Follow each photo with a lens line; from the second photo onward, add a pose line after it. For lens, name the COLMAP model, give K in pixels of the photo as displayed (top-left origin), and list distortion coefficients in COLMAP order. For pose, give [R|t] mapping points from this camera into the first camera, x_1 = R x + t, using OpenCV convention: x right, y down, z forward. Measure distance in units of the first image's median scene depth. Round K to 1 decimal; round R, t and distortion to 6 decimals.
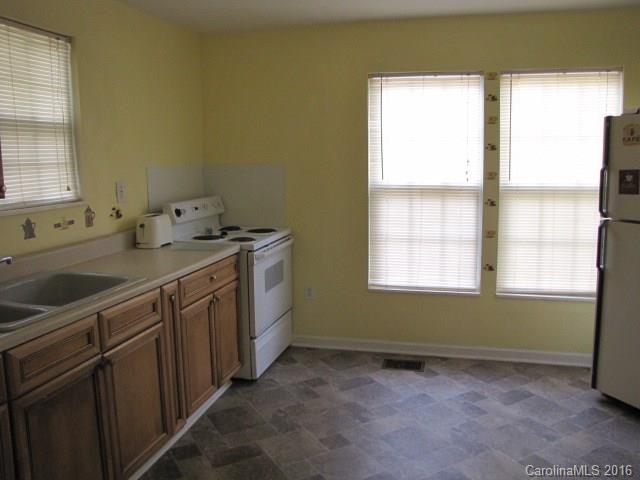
lens RADIAL K [[536.9, 0, 320.0], [0, 536.9, 240.0], [0, 0, 1]] dist [0.001169, 0.004941]
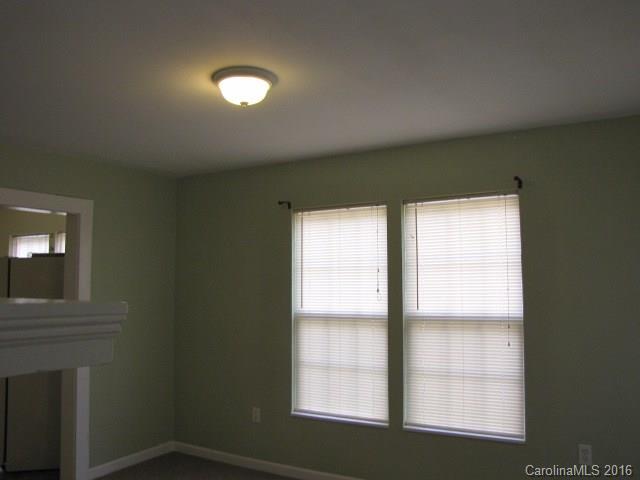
lens RADIAL K [[638.4, 0, 320.0], [0, 638.4, 240.0], [0, 0, 1]] dist [-0.208360, 0.000789]
pose [[0.912936, -0.035397, -0.406564, 0.651003], [-0.055326, 0.976299, -0.209234, 0.015897], [0.404335, 0.213511, 0.889341, -0.105944]]
